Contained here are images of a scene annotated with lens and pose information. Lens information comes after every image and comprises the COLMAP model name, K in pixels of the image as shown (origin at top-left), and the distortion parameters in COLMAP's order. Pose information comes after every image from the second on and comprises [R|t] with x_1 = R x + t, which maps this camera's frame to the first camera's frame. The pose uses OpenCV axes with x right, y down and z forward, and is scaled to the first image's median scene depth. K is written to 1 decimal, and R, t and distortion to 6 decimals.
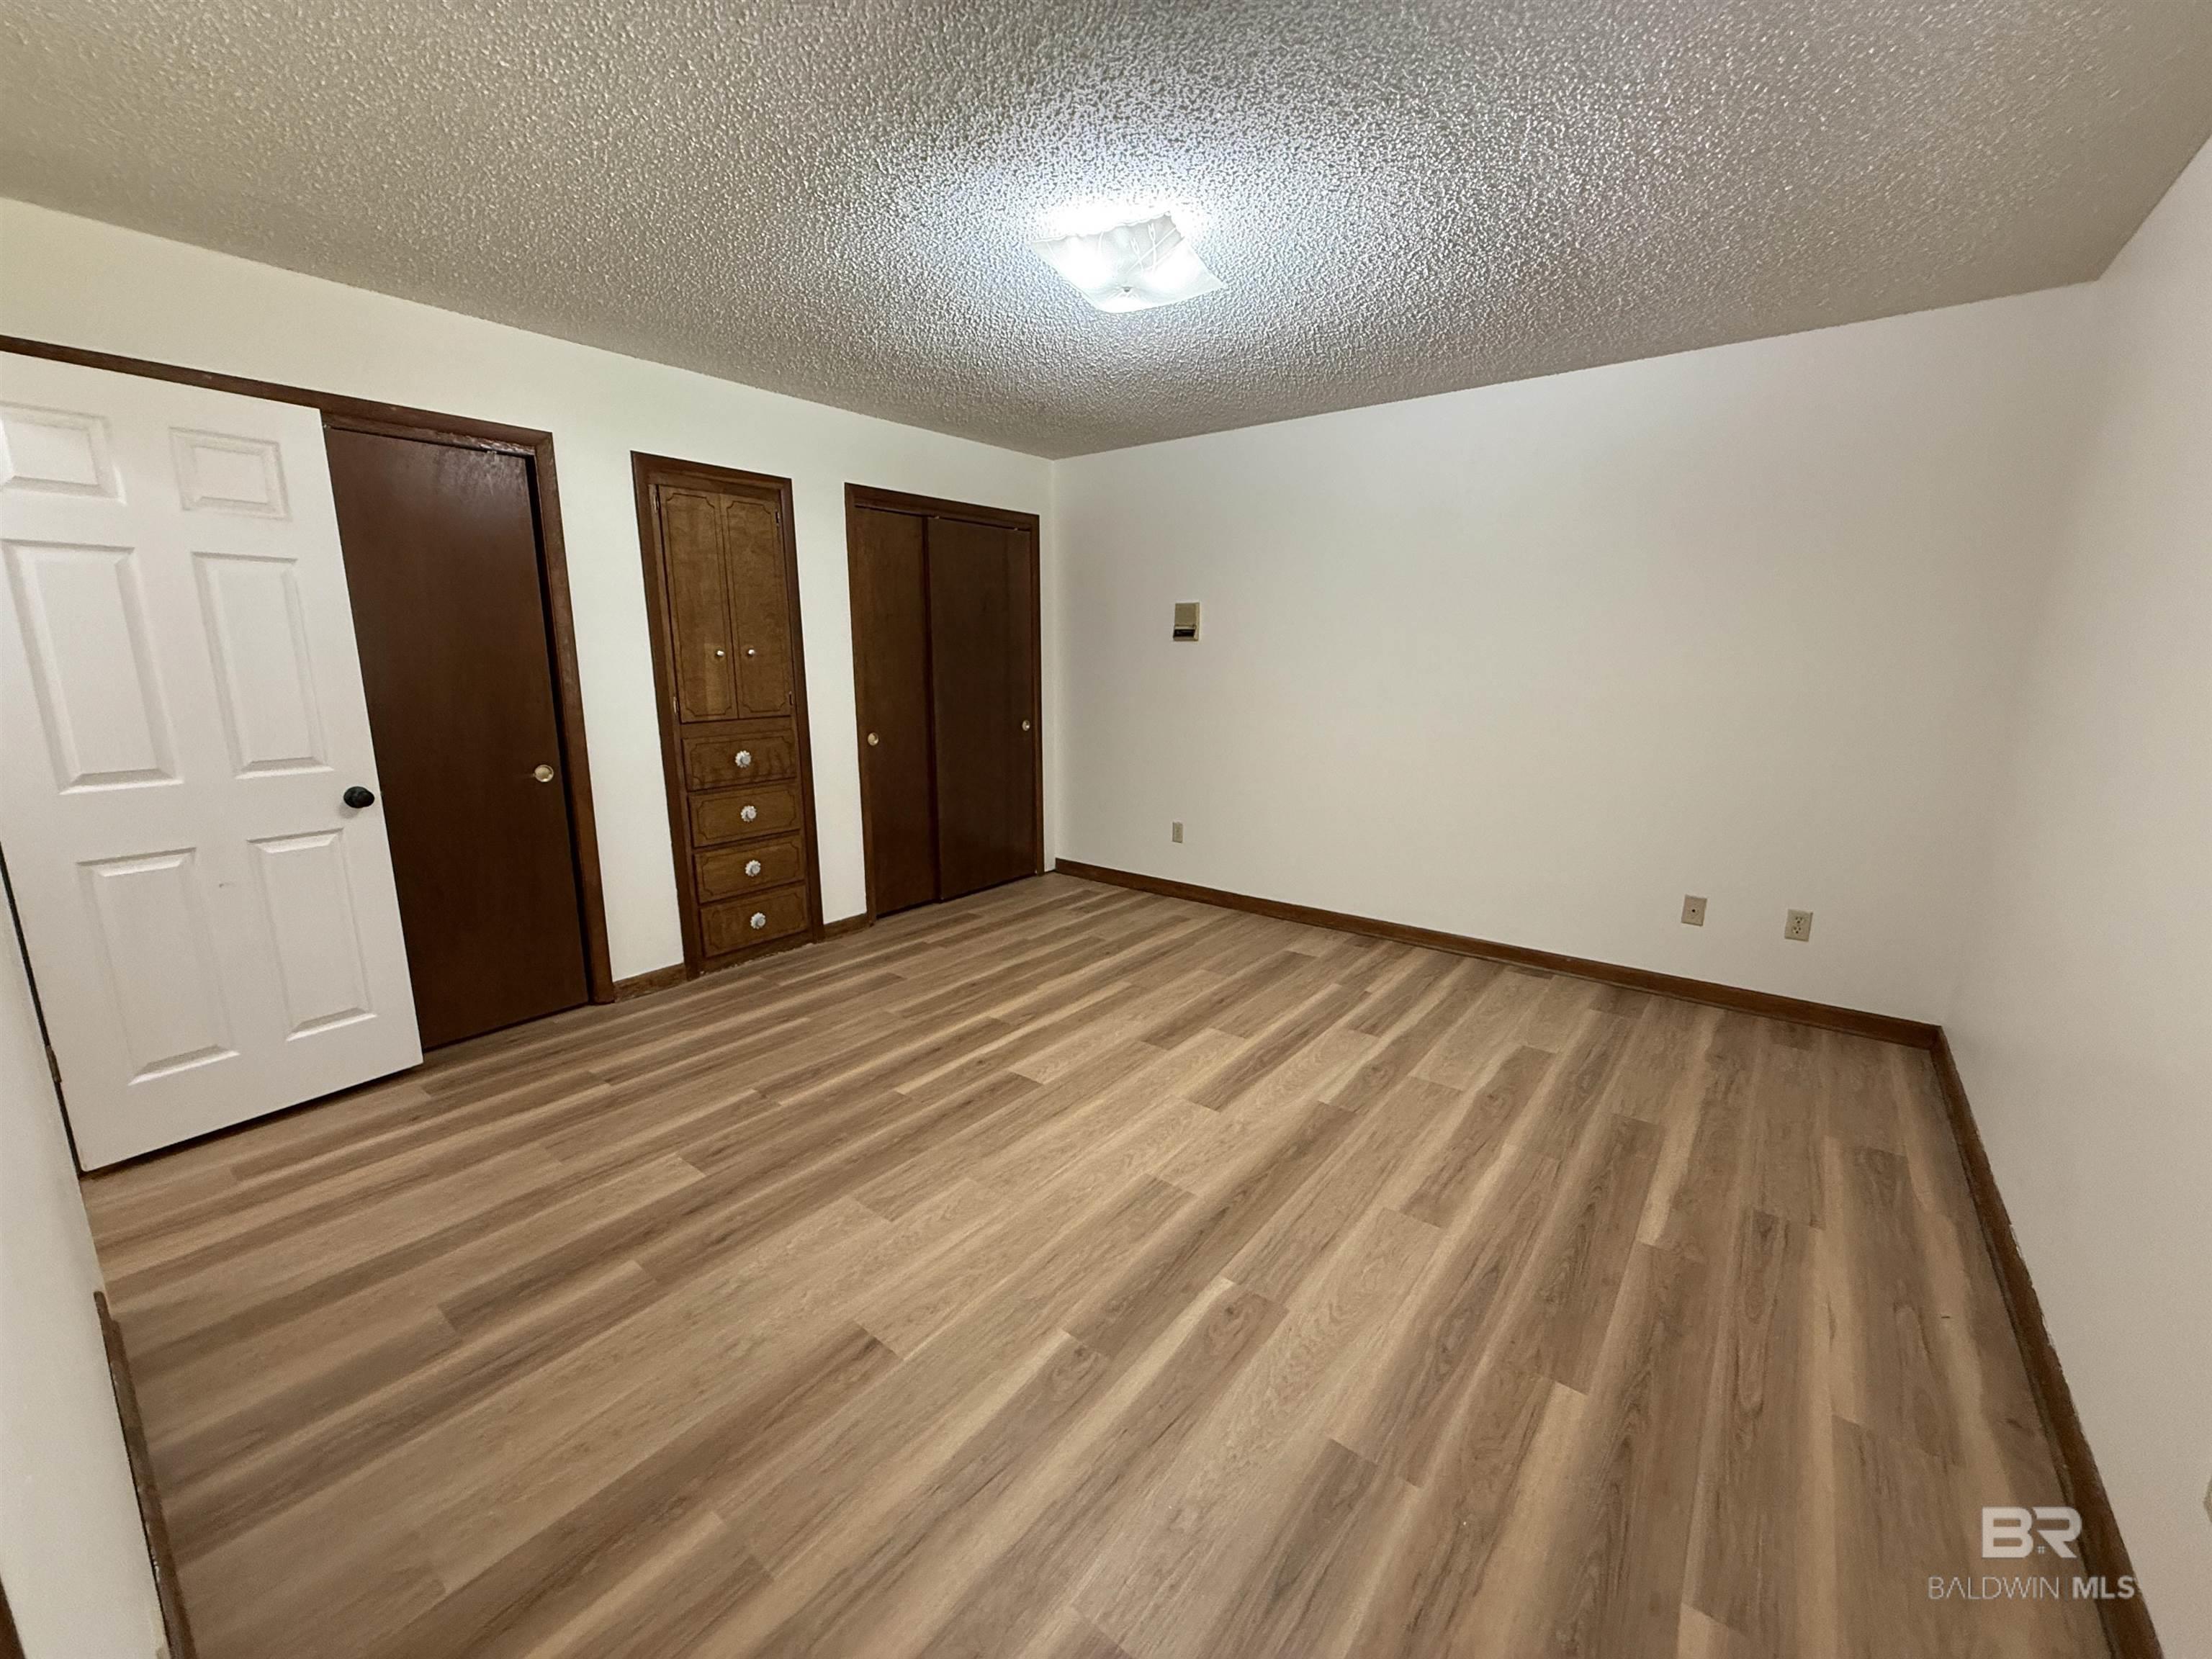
lens RADIAL K [[884.5, 0, 1089.2], [0, 884.5, 818.0], [0, 0, 1]] dist [-0.001490, -0.000391]
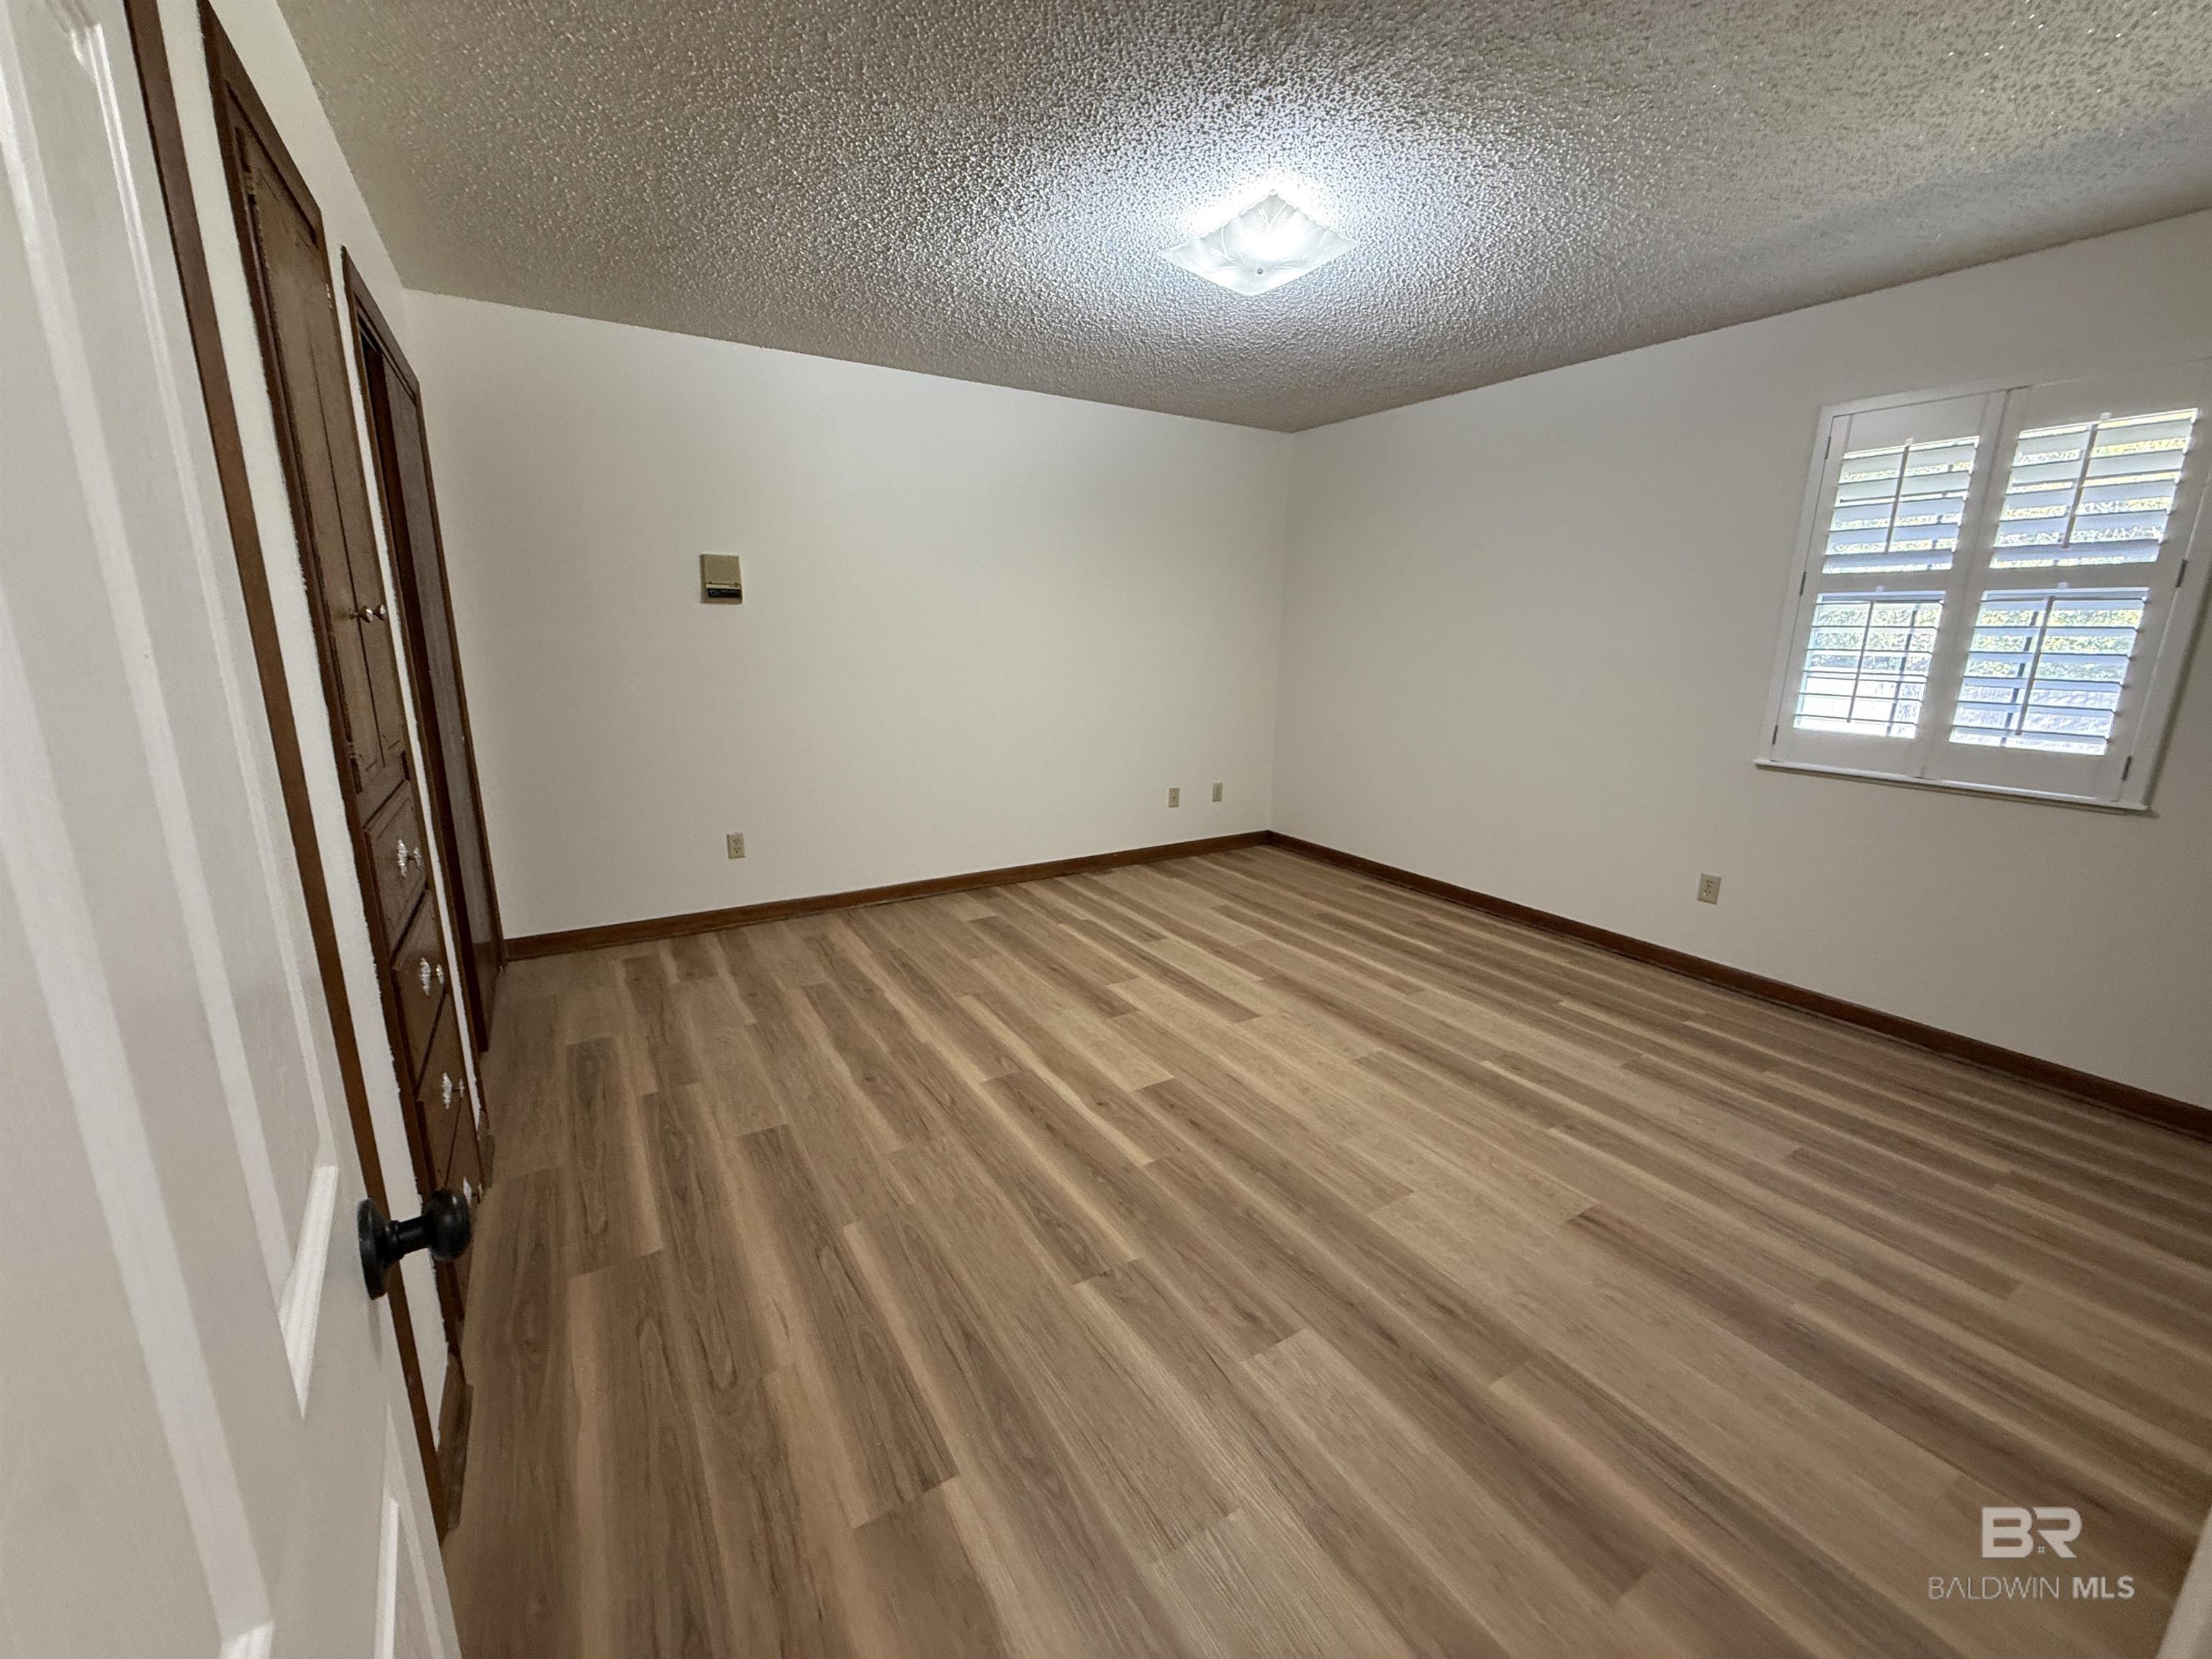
lens RADIAL K [[884.5, 0, 1090.3], [0, 884.5, 833.9], [0, 0, 1]] dist [-0.001490, -0.000391]
pose [[0.345294, -0.215089, 0.913514, -0.846519], [0.163993, 0.972235, 0.166928, -0.123897], [-0.924055, 0.092171, 0.370981, 0.658903]]
